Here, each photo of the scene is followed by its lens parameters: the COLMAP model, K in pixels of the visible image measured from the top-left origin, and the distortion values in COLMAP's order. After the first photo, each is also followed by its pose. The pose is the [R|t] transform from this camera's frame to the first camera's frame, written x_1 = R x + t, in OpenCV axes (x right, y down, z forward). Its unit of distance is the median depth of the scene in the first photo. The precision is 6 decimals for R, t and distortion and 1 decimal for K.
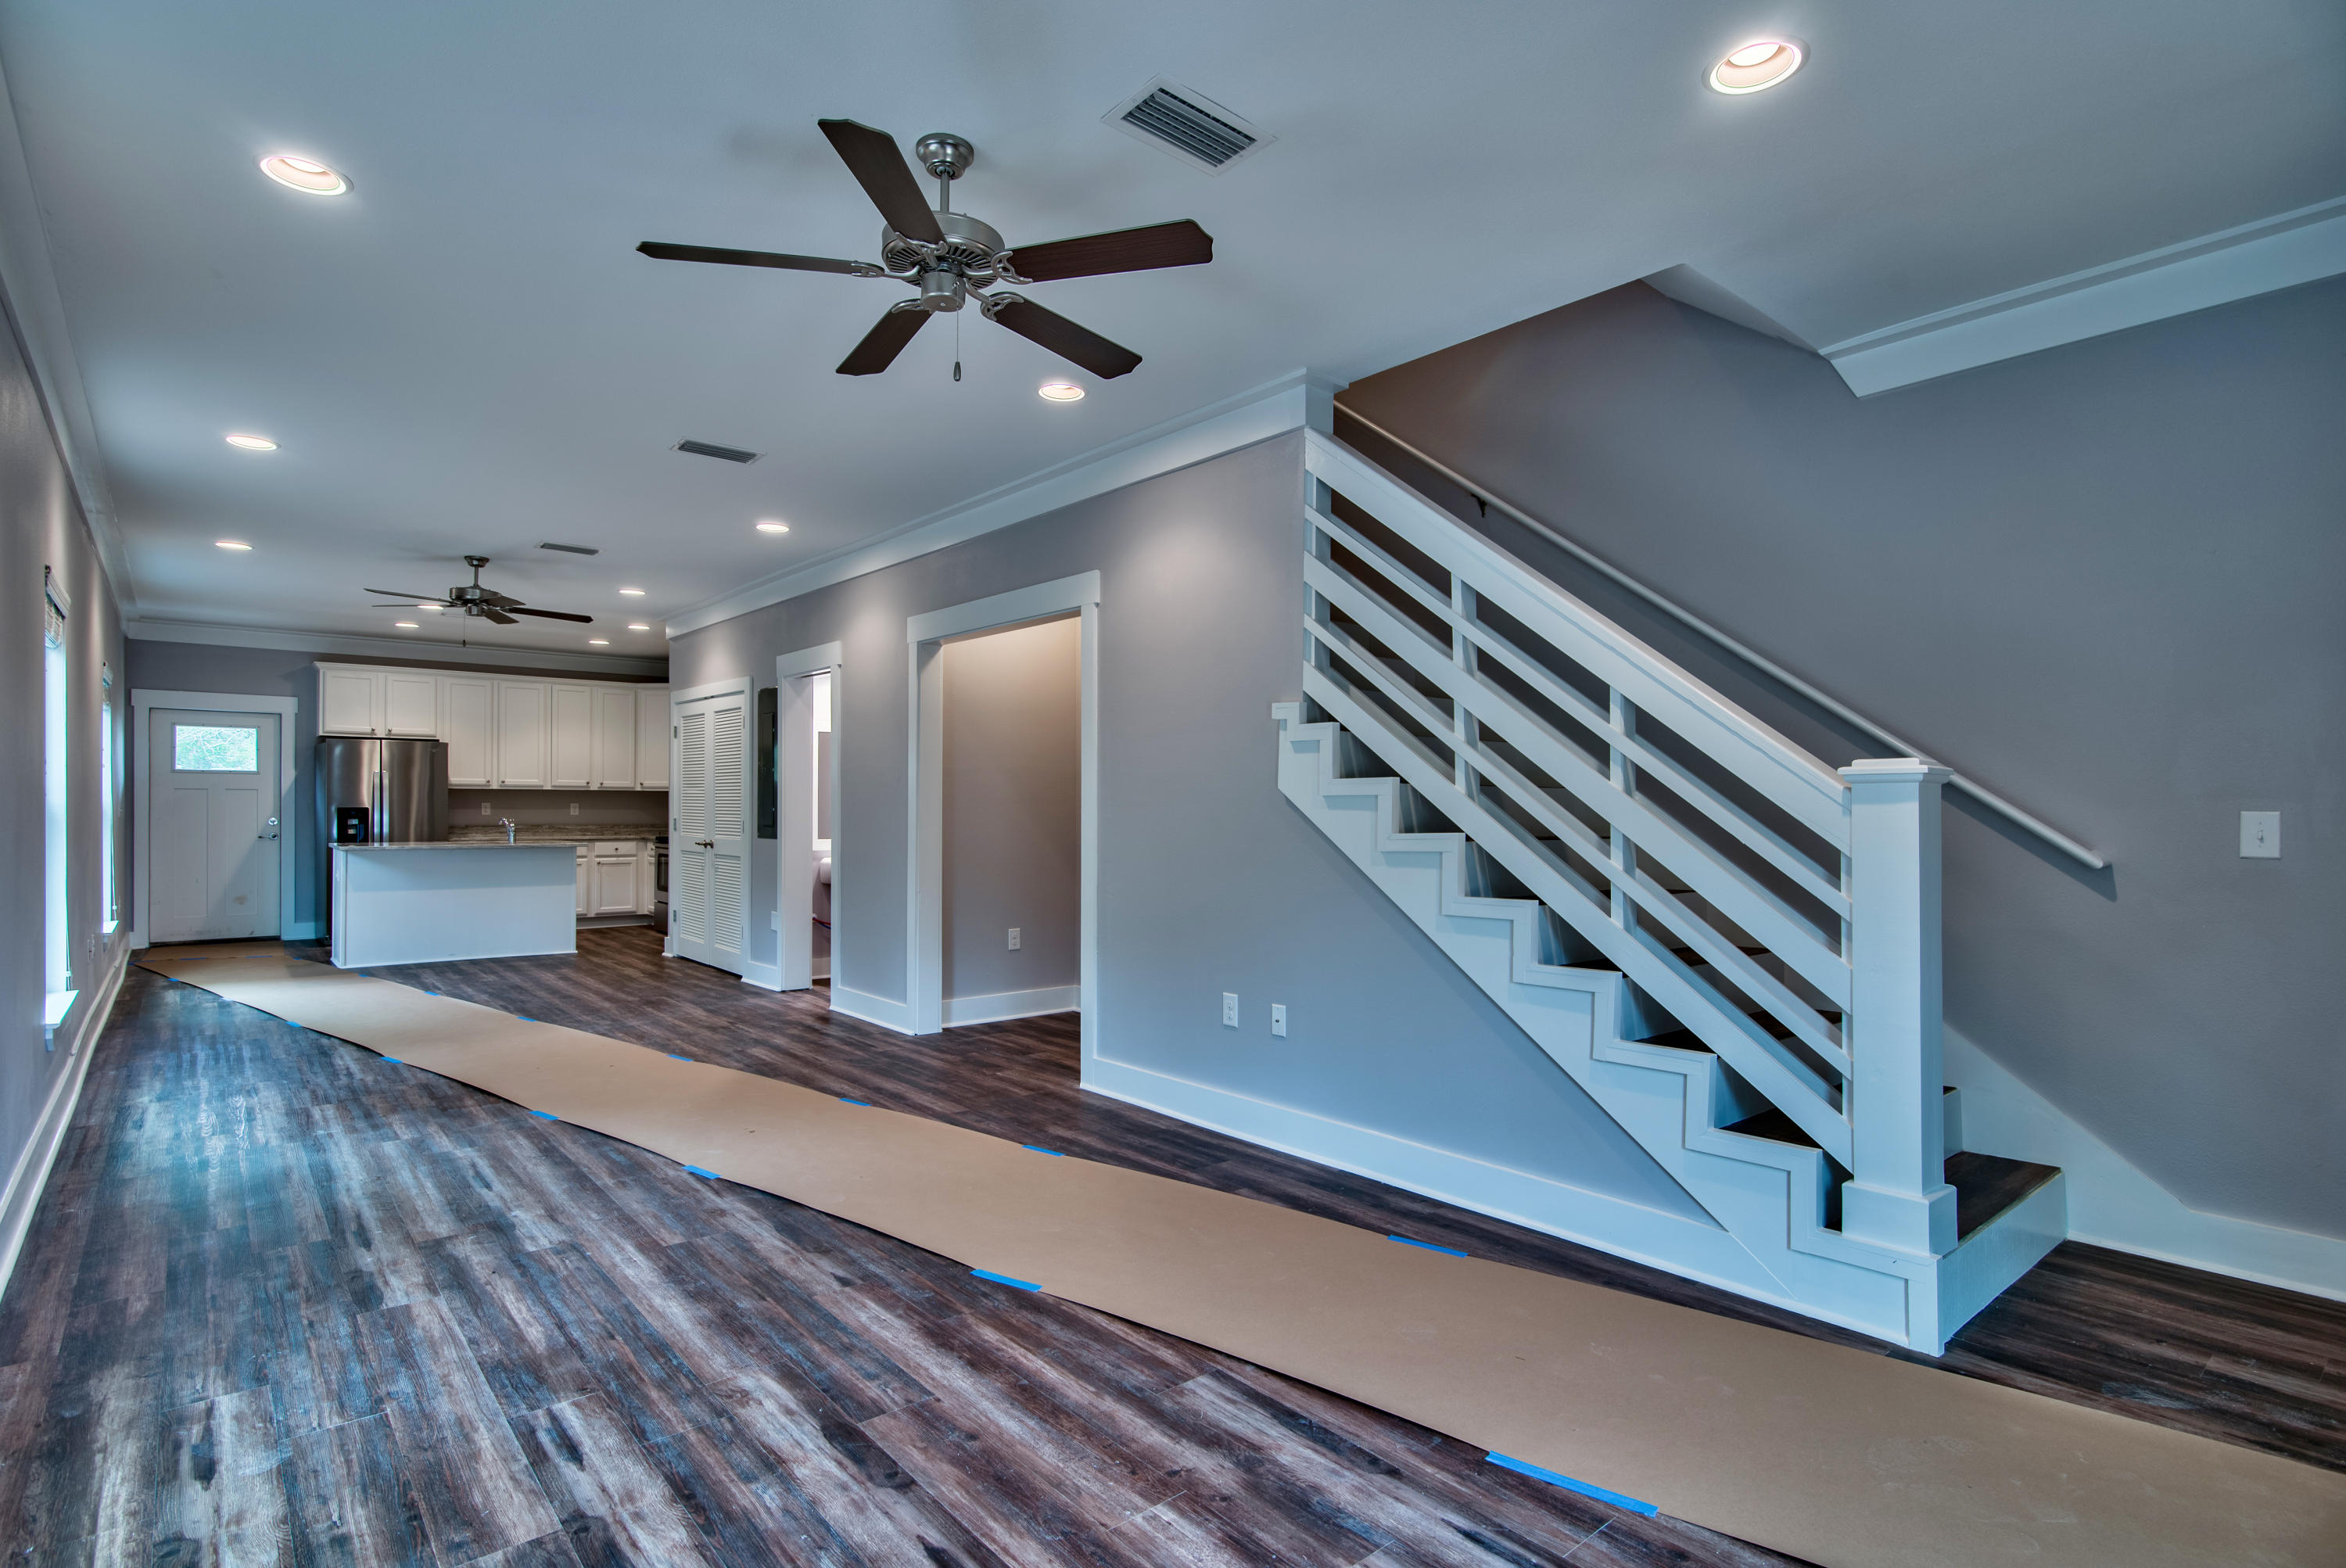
lens RADIAL K [[1155.0, 0, 1164.7], [0, 1155.0, 779.2], [0, 0, 1]] dist [-0.002010, -0.000089]
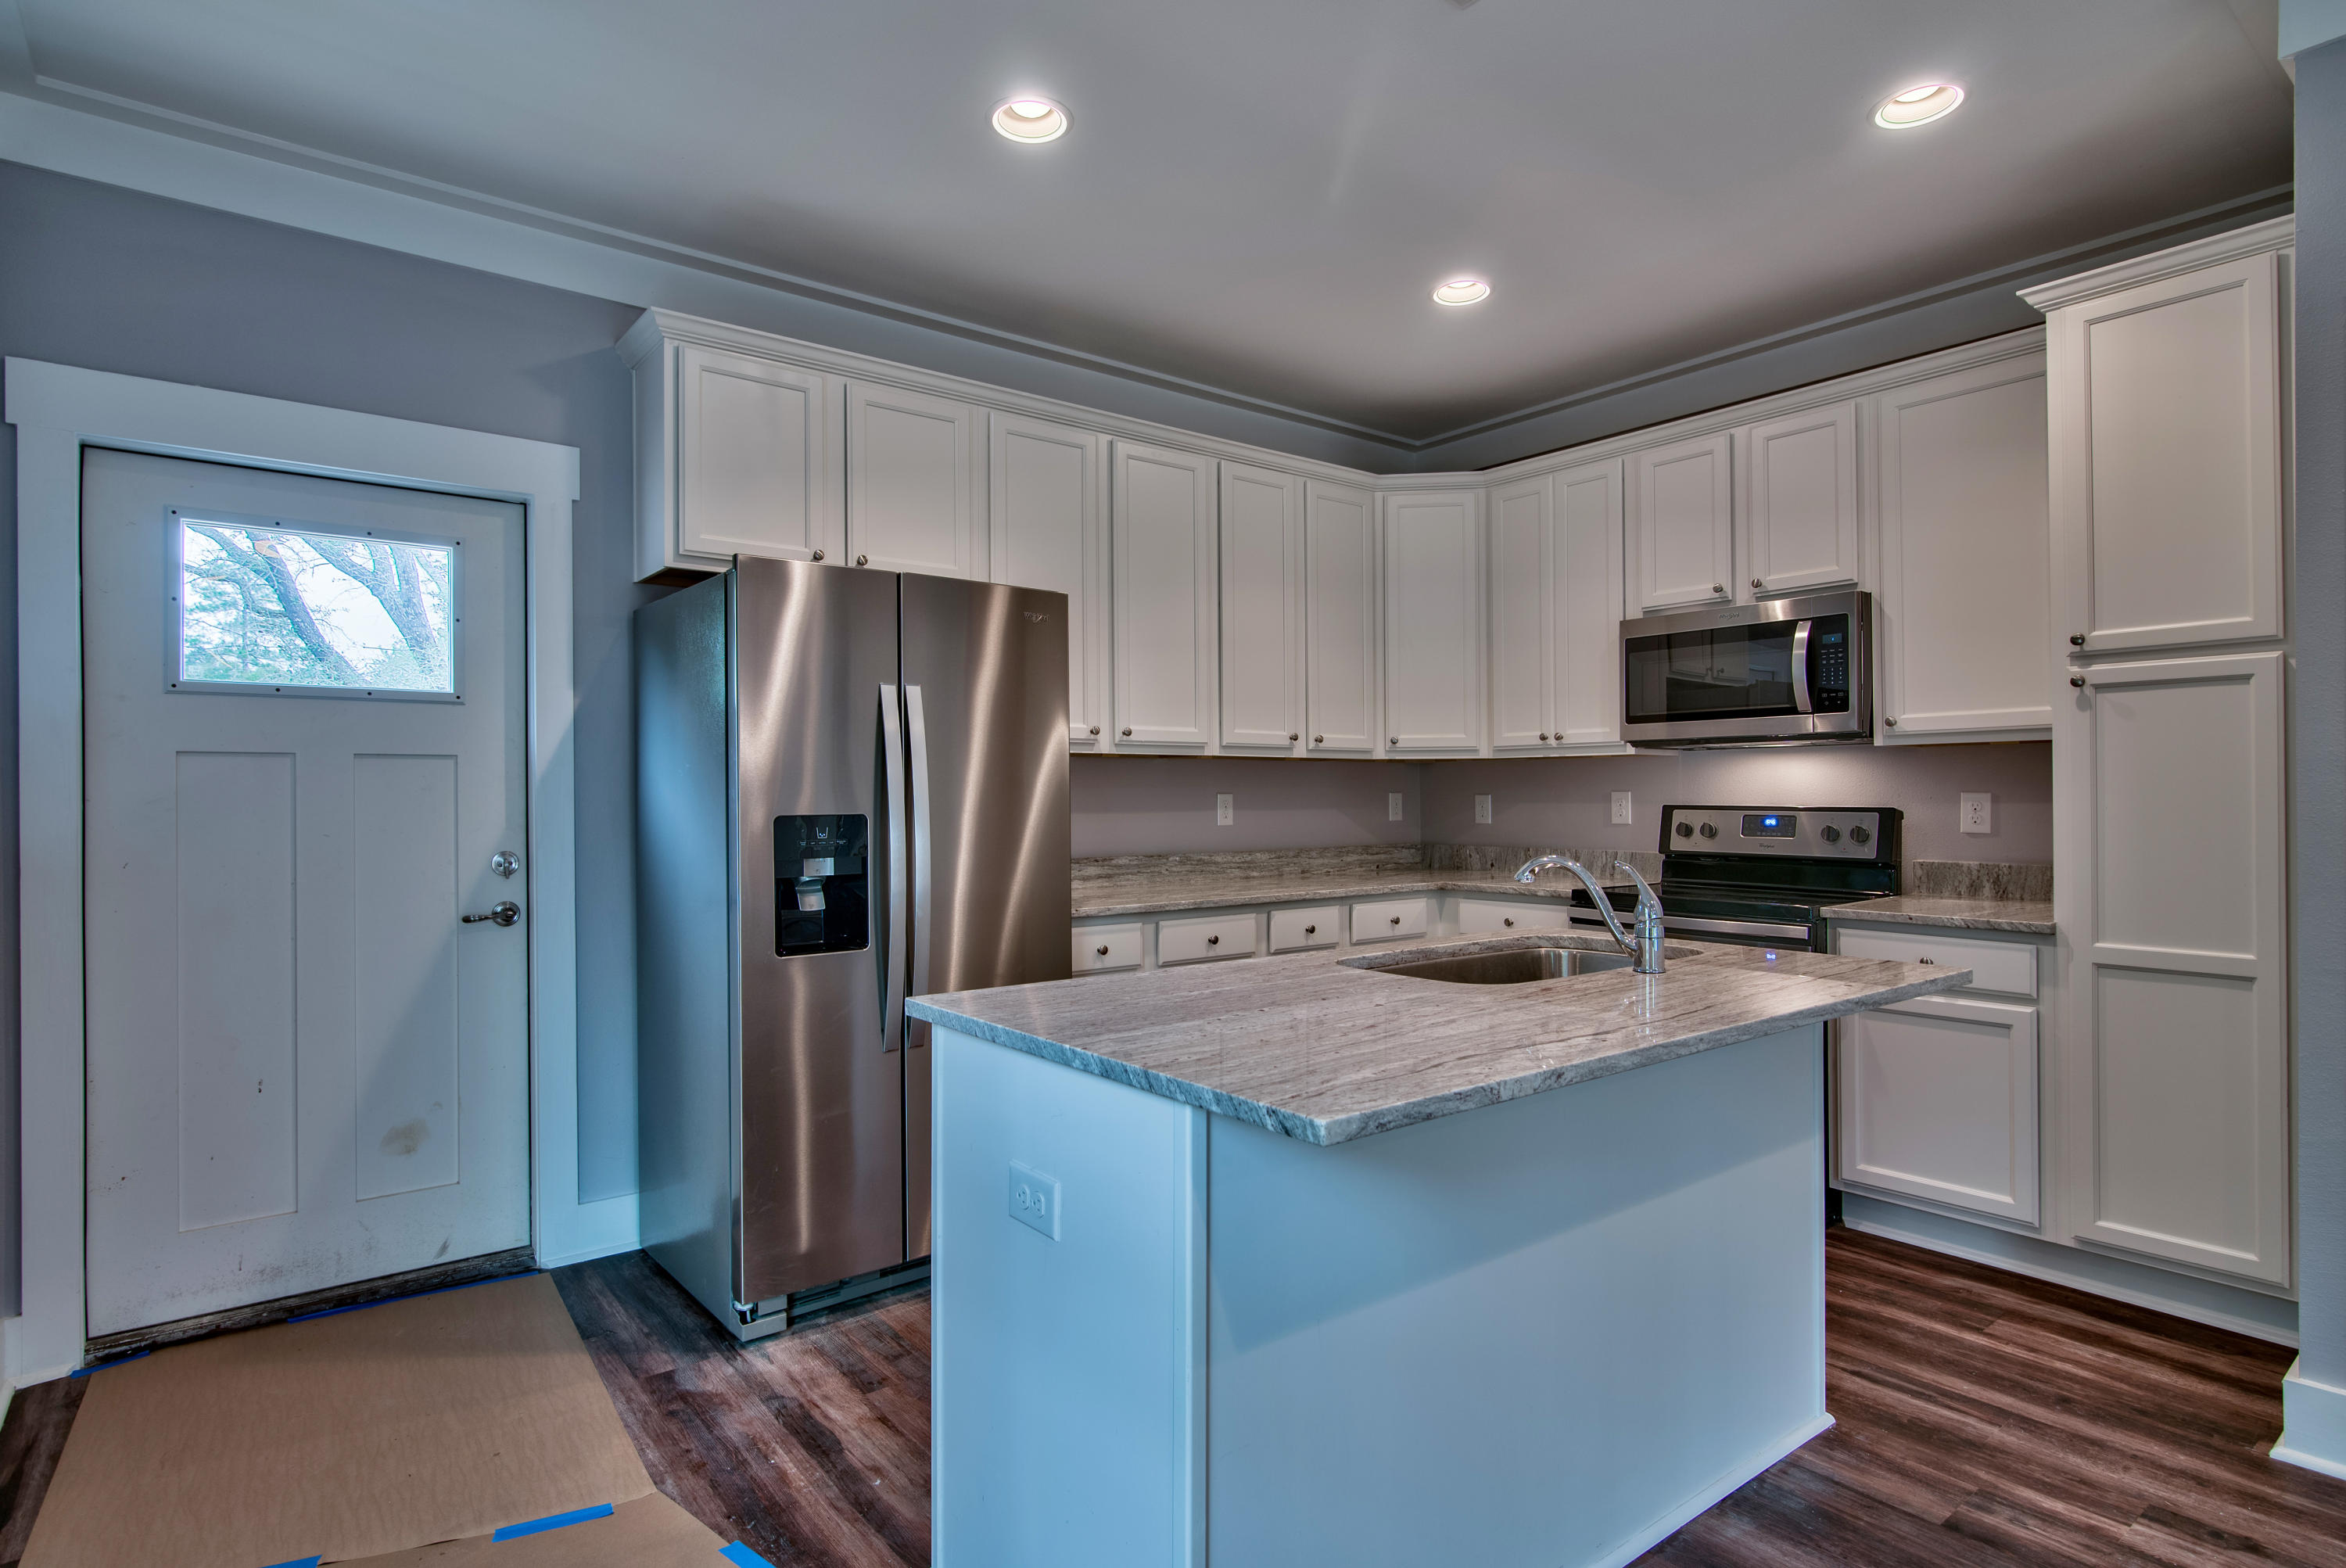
lens RADIAL K [[1220.5, 0, 1168.0], [0, 1220.5, 771.0], [0, 0, 1]] dist [0.001748, 0.000132]
pose [[0.999035, -0.010990, -0.042518, -1.583846], [0.011083, 0.999937, 0.001948, 0.037683], [0.042494, -0.002417, 0.999094, 1.864388]]
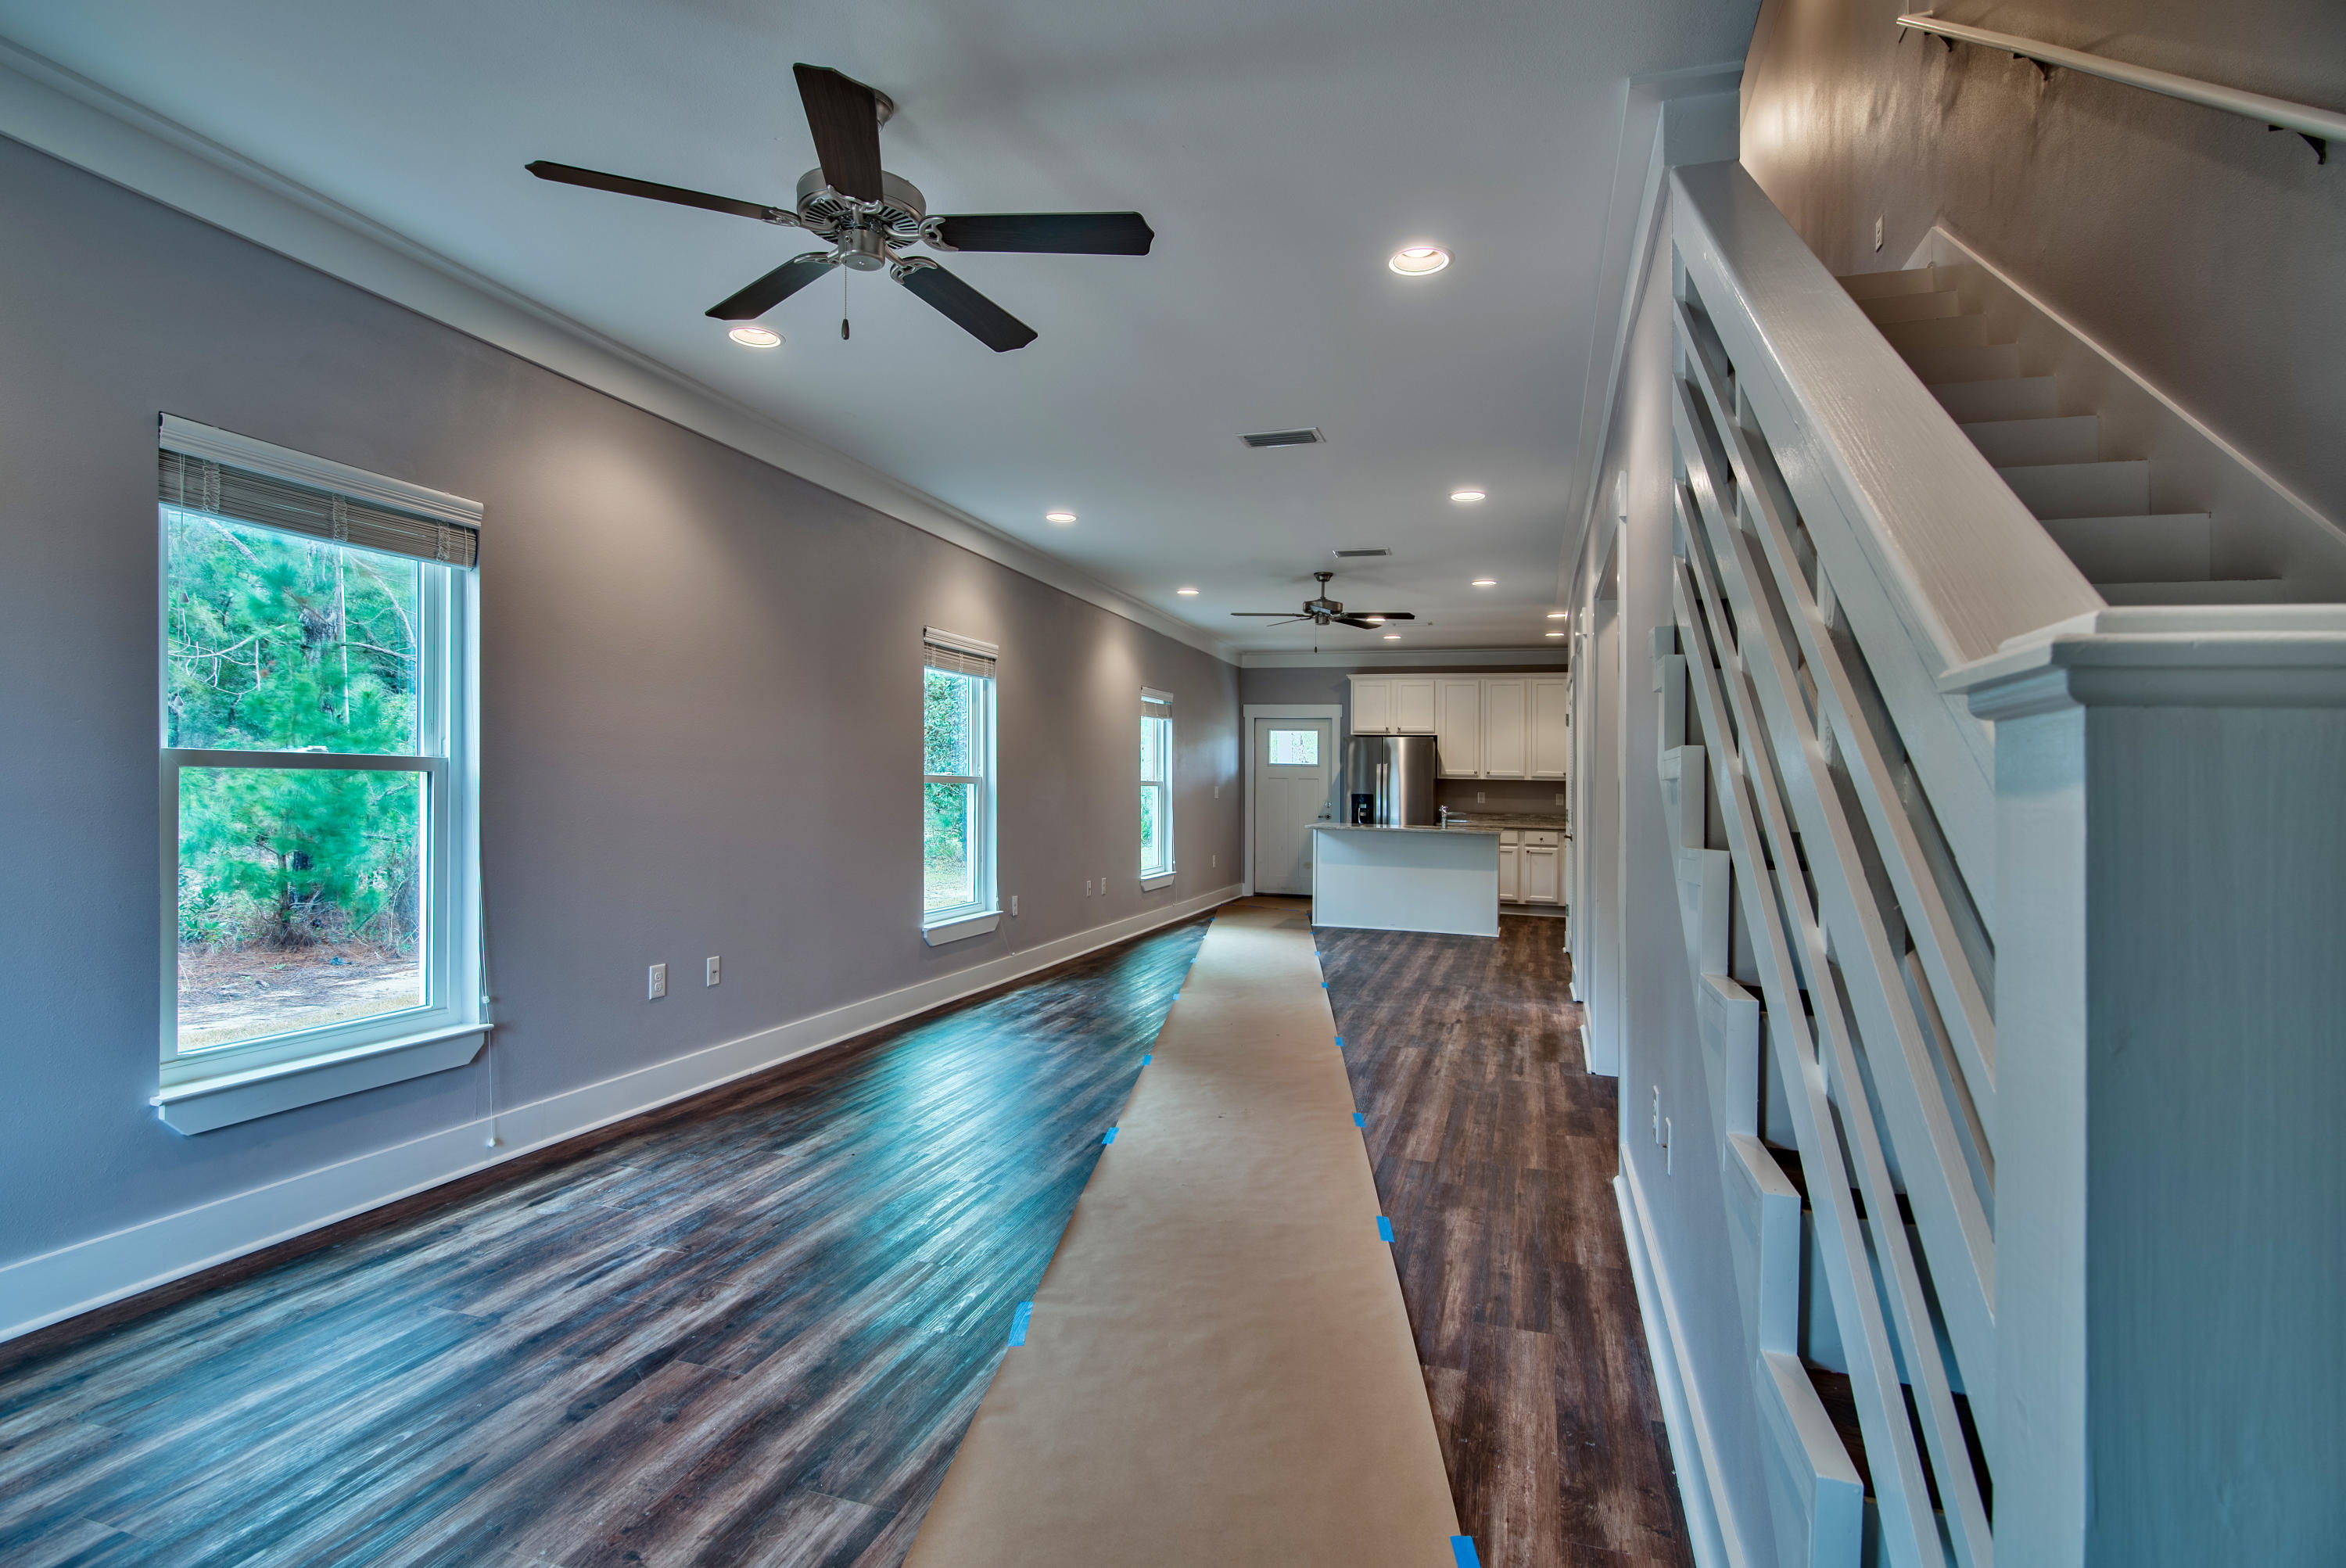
lens RADIAL K [[1155.0, 0, 1164.7], [0, 1155.0, 779.2], [0, 0, 1]] dist [-0.002010, -0.000089]
pose [[0.530799, 0.002132, -0.847495, 0.528559], [0.002093, 0.999990, 0.003826, 0.010619], [0.847495, -0.003805, 0.530789, 0.492668]]
